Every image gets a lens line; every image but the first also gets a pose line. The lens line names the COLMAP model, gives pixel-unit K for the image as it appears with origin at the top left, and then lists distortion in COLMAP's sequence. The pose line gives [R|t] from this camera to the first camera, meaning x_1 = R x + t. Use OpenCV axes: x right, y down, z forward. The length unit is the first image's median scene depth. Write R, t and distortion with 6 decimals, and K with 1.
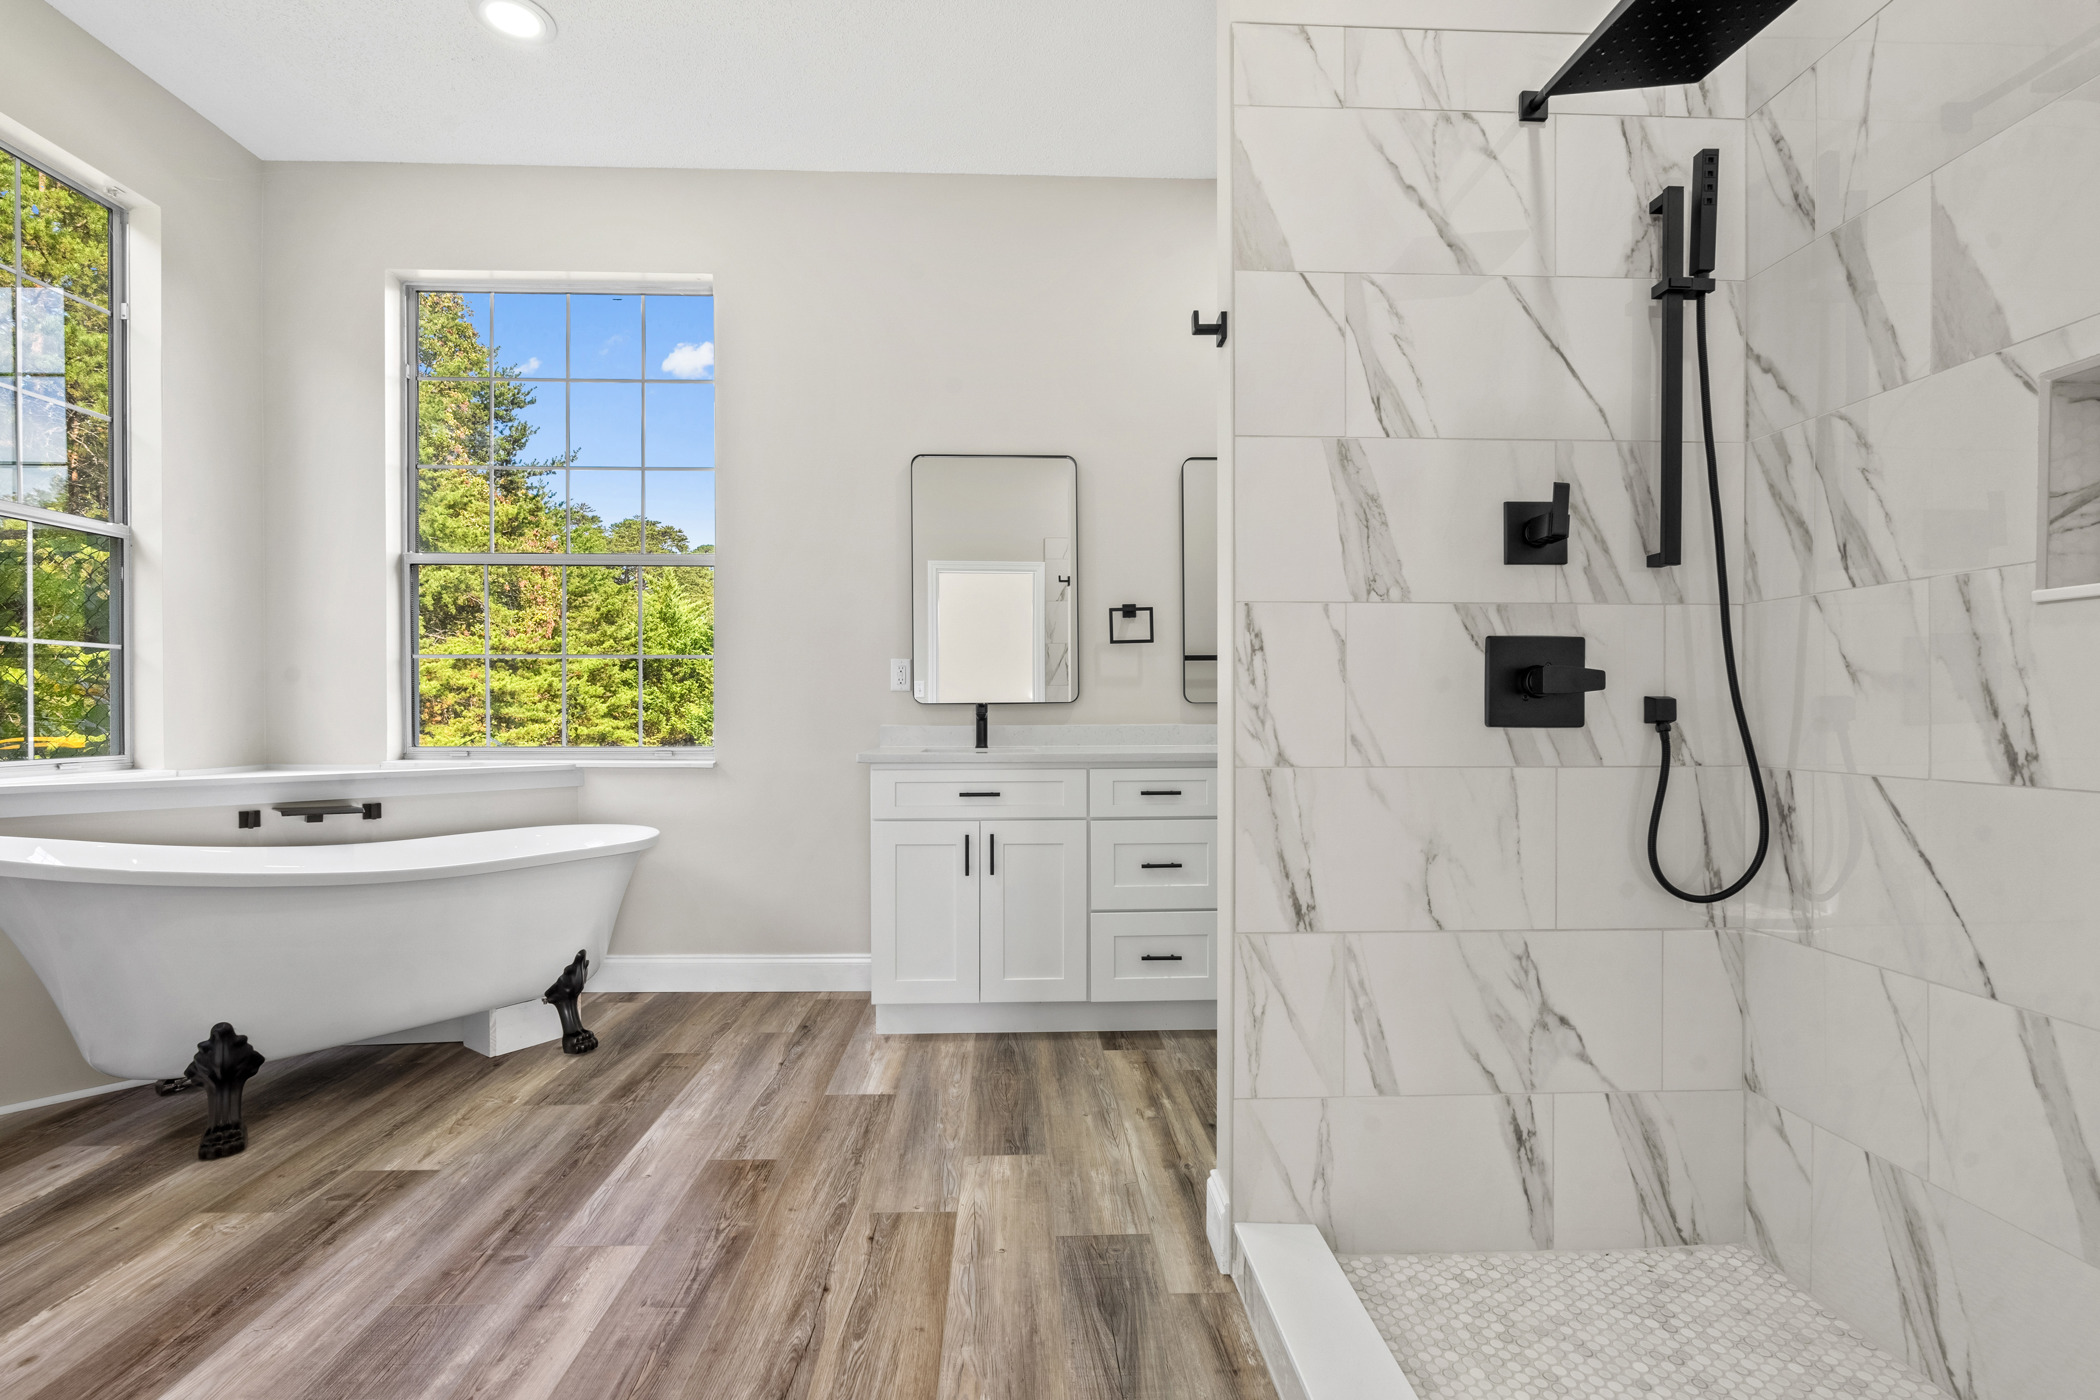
lens RADIAL K [[945.4, 0, 1044.2], [0, 945.4, 705.7], [0, 0, 1]] dist [-0.007273, 0.003635]
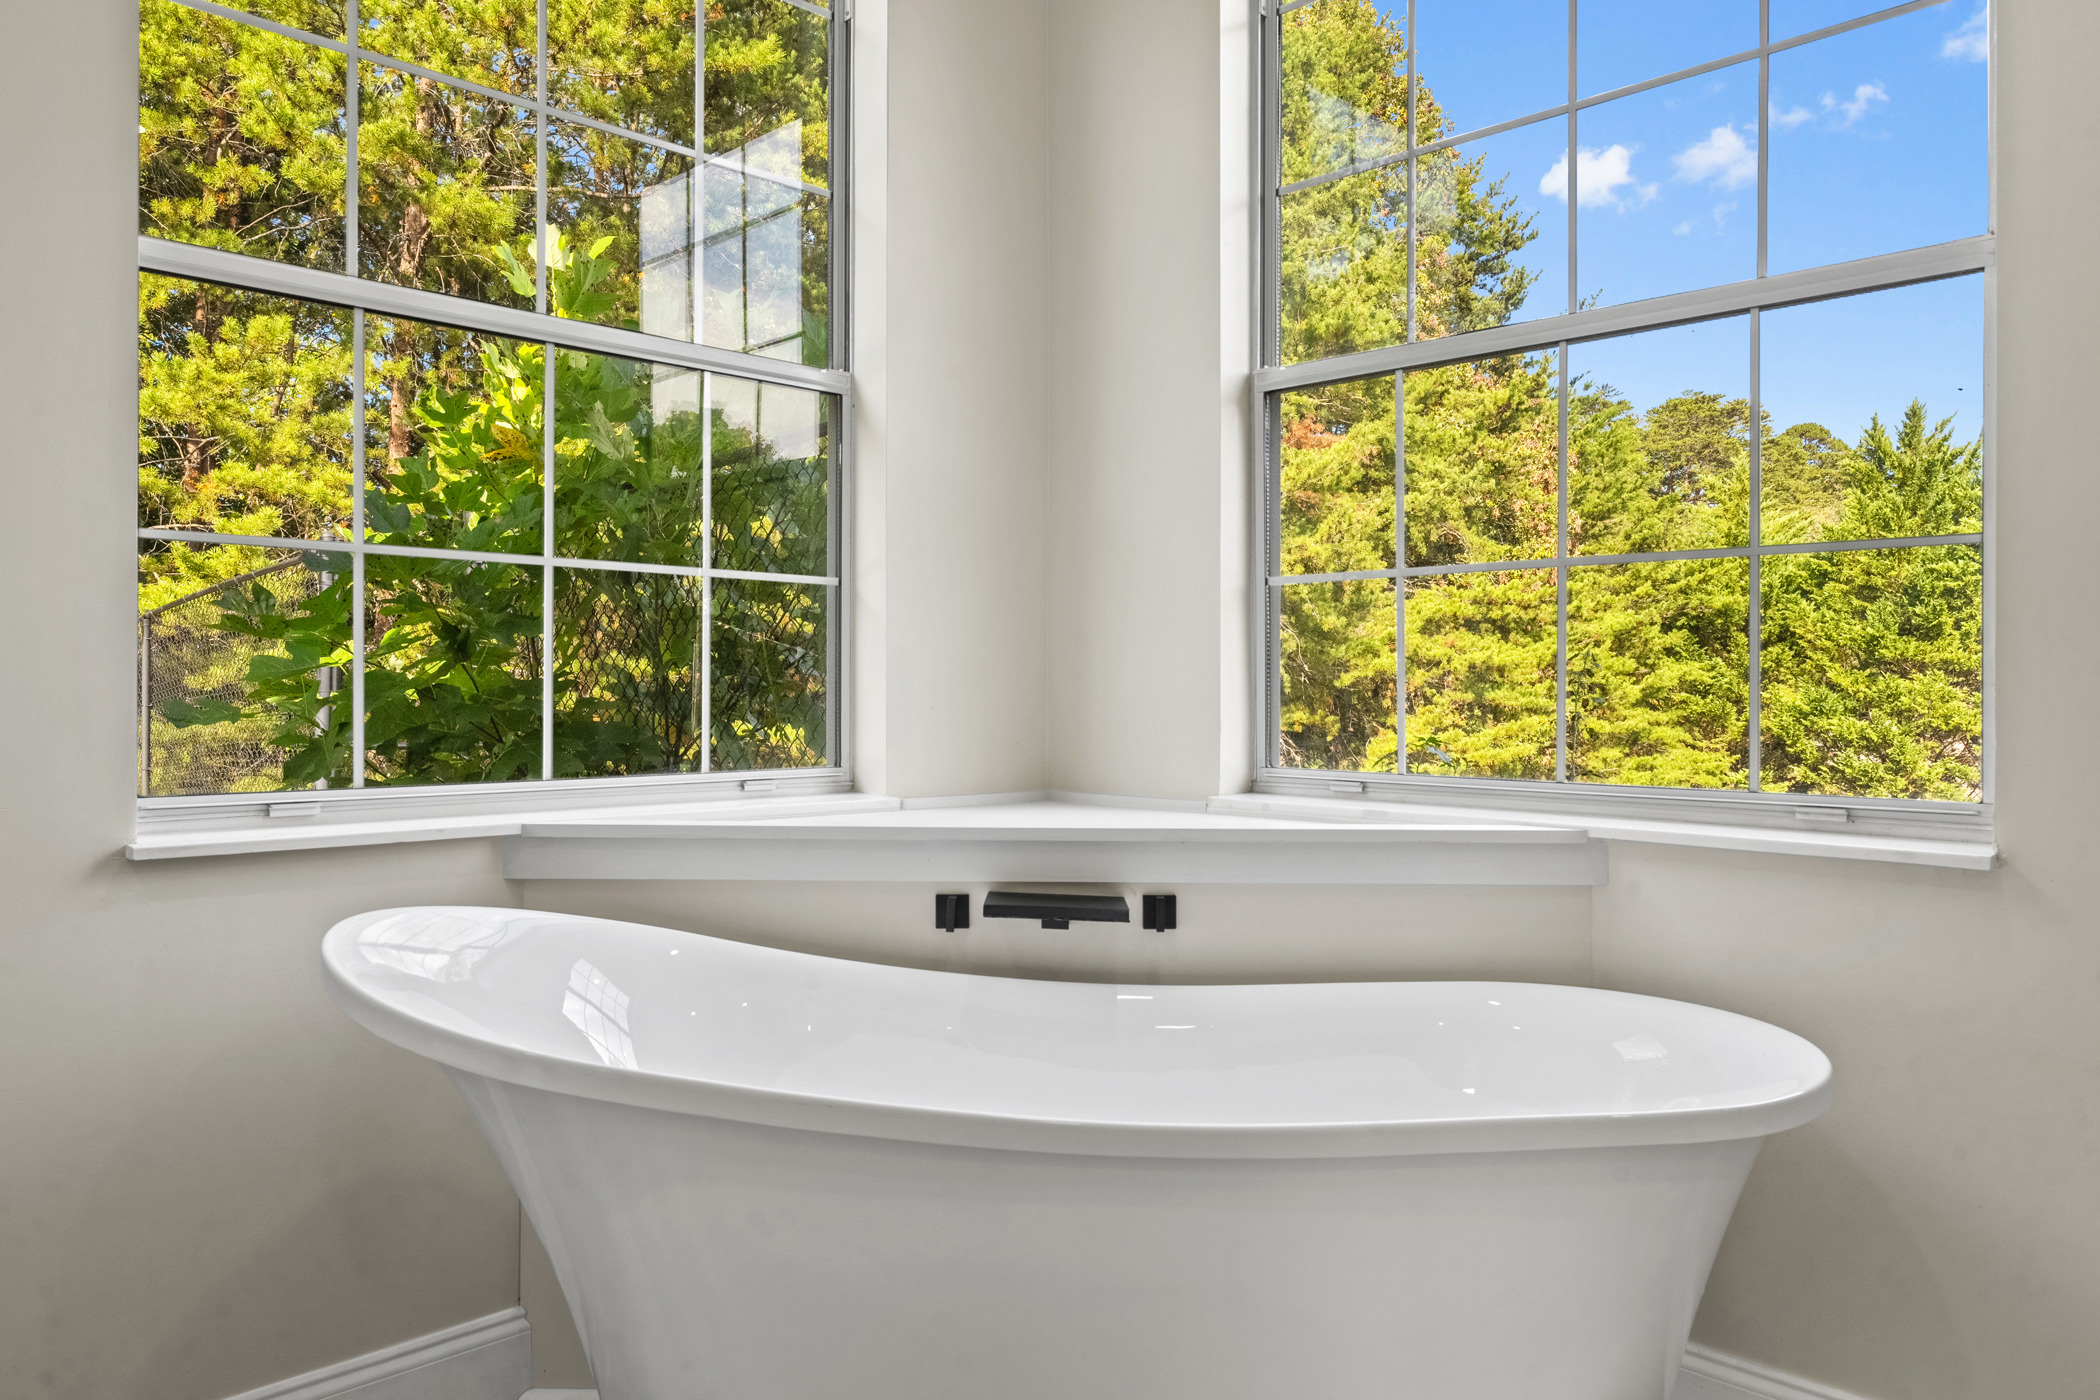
lens RADIAL K [[1406.0, 0, 1055.5], [0, 1406.0, 696.7], [0, 0, 1]] dist [-0.000510, -0.001179]
pose [[0.677619, 0.006129, -0.735388, -0.047170], [-0.001939, 0.999977, 0.006548, 0.000515], [0.735411, -0.003011, 0.677615, 0.095755]]
